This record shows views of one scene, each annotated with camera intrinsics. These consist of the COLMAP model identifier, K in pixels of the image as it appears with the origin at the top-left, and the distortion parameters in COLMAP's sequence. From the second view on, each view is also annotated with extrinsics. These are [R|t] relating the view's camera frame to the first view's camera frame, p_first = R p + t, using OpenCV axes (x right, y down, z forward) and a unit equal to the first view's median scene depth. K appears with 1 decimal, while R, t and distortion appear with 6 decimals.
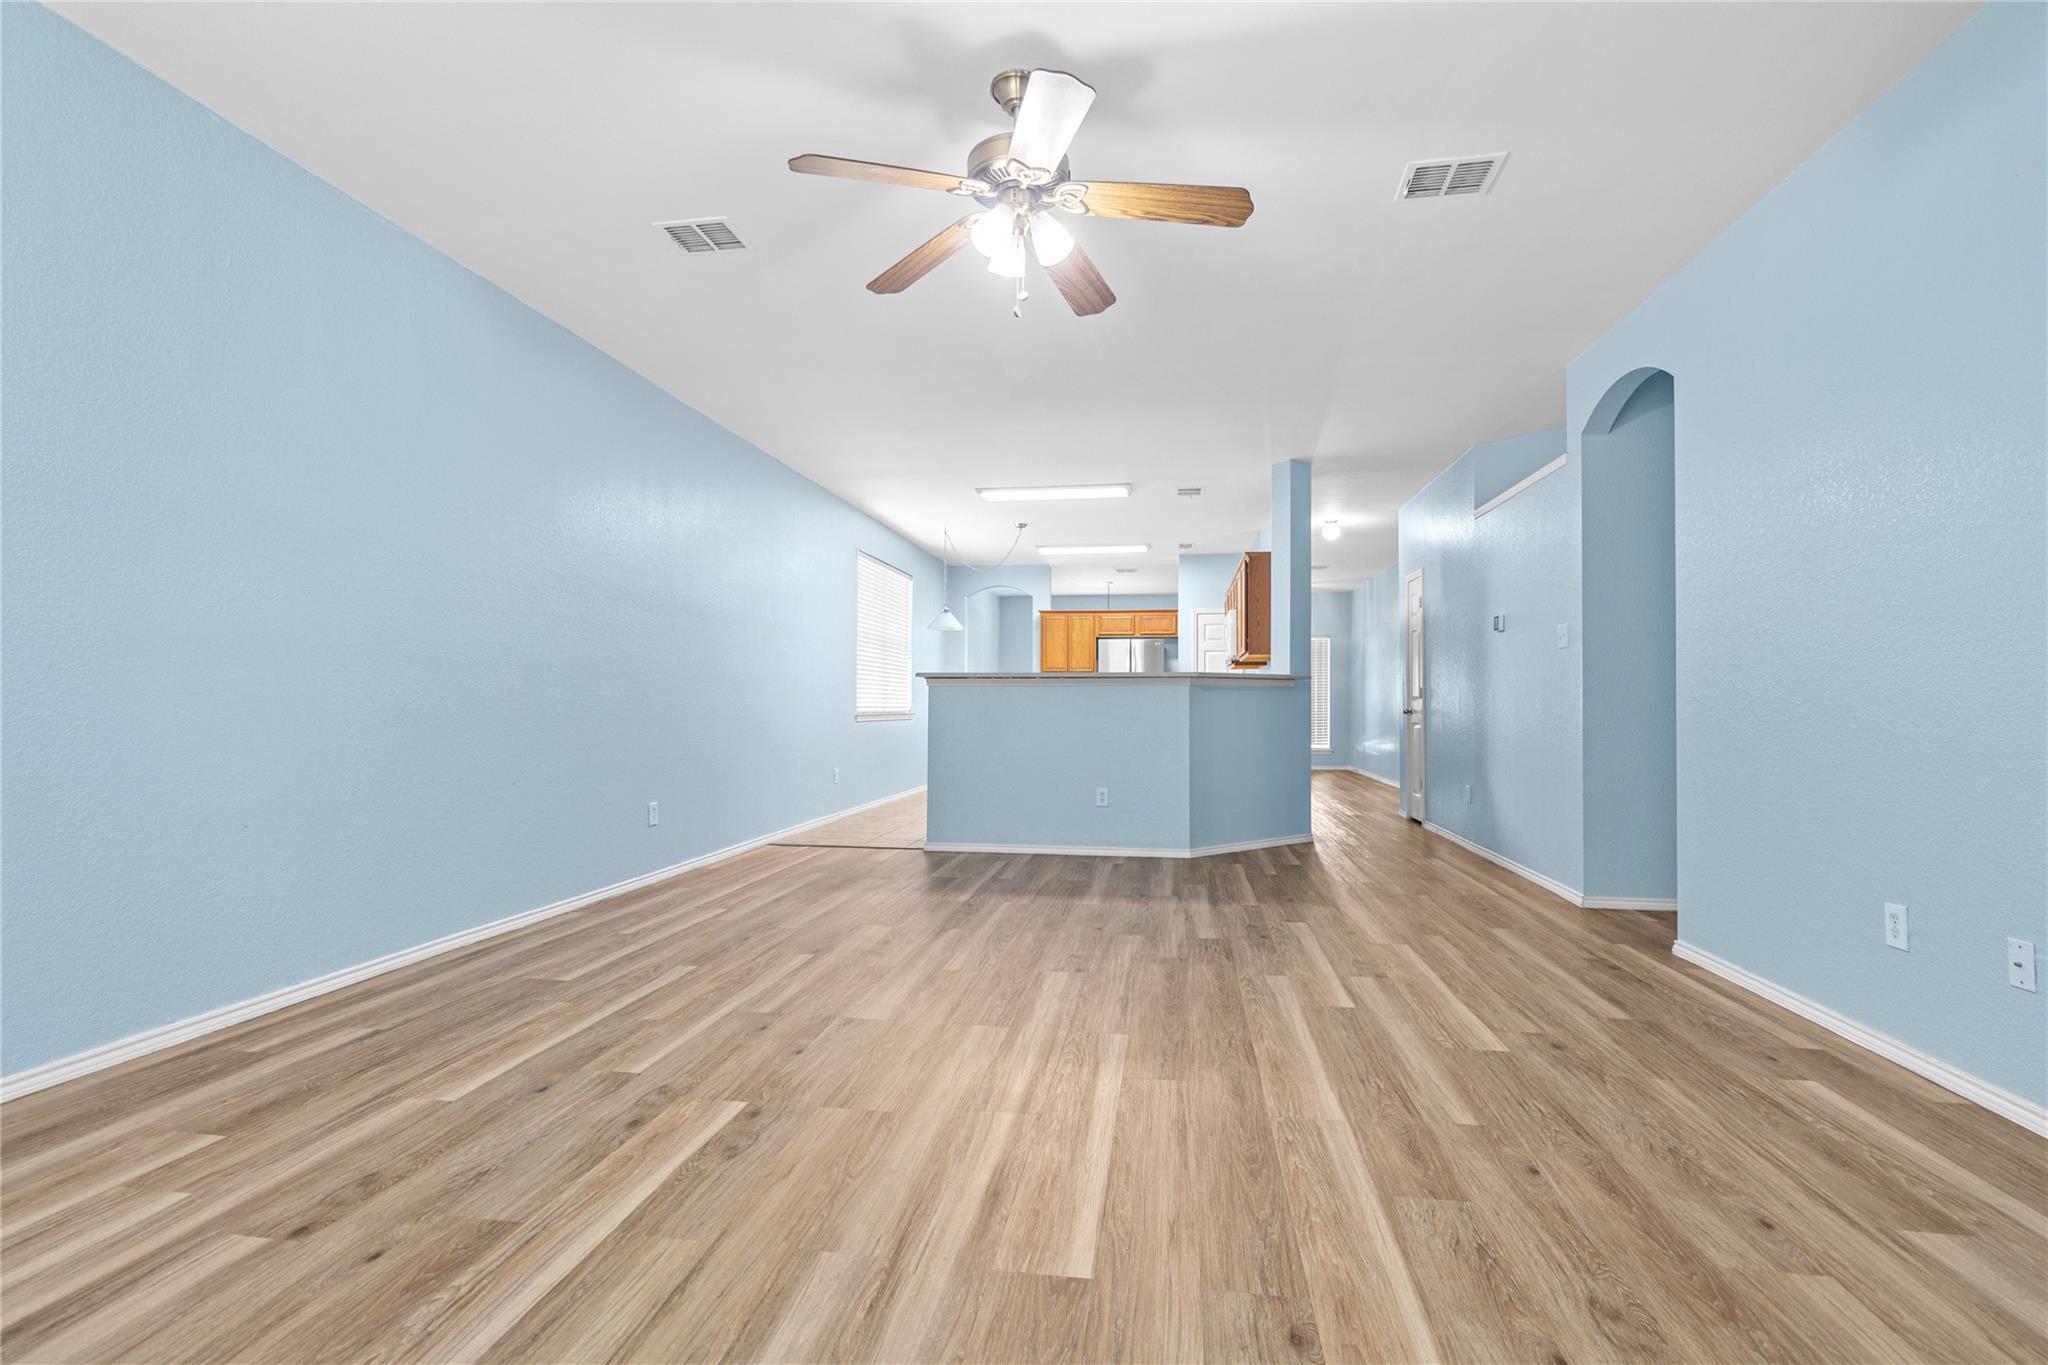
lens RADIAL K [[964.4, 0, 1024.9], [0, 964.4, 684.8], [0, 0, 1]] dist [-0.000478, -0.000082]
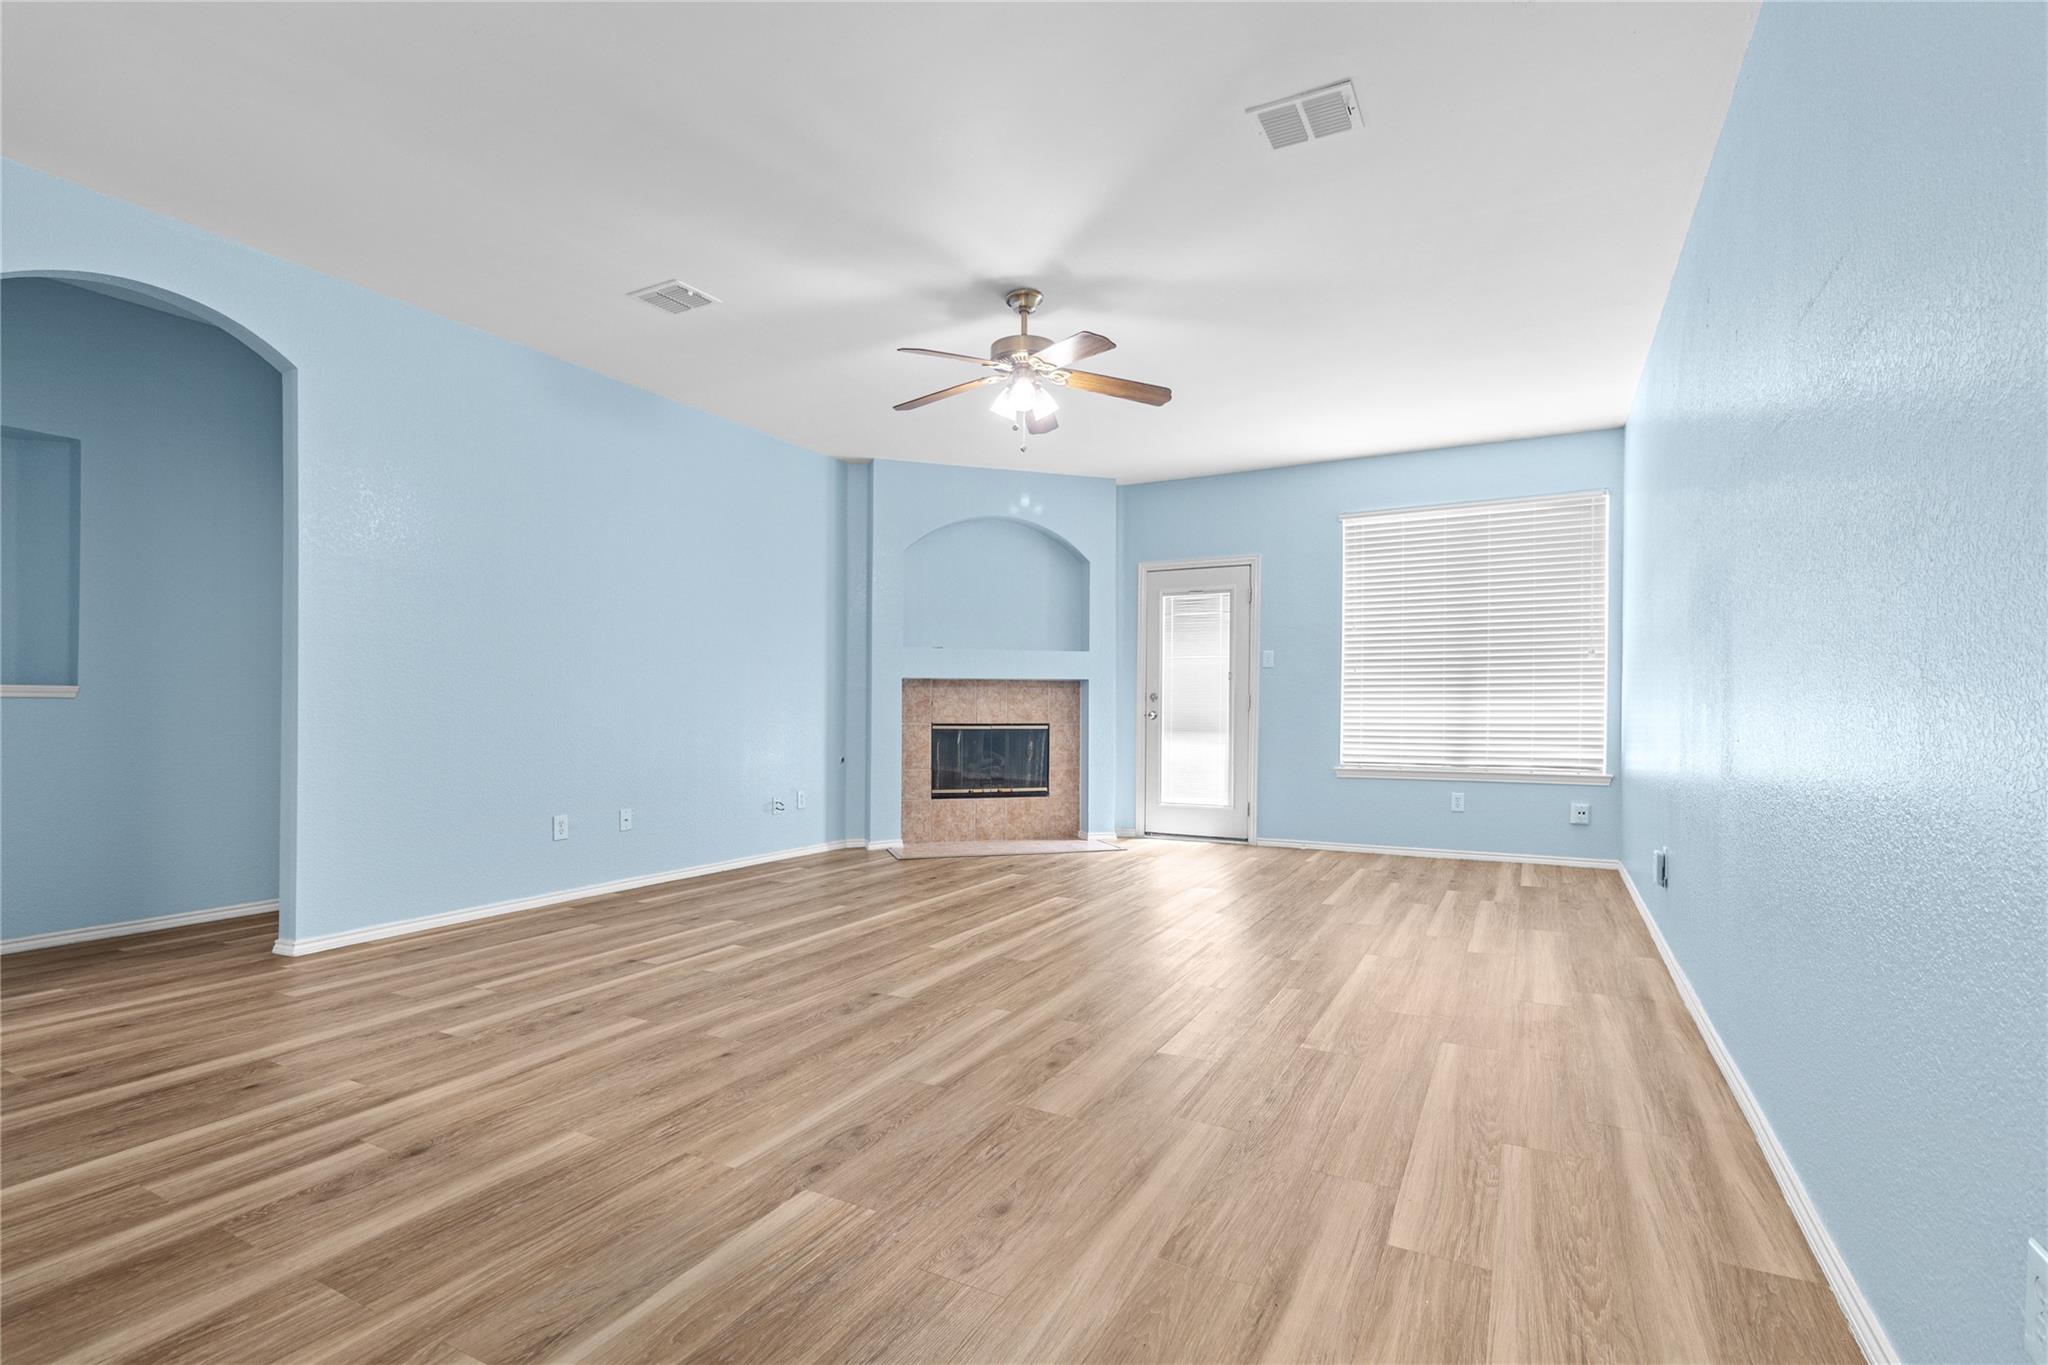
lens RADIAL K [[964.4, 0, 1024.7], [0, 964.4, 697.1], [0, 0, 1]] dist [-0.000478, -0.000082]
pose [[-0.945743, -0.006279, 0.324854, -0.414214], [-0.016240, 0.999477, -0.027960, 0.034885], [-0.324509, -0.031718, -0.945351, 1.997870]]
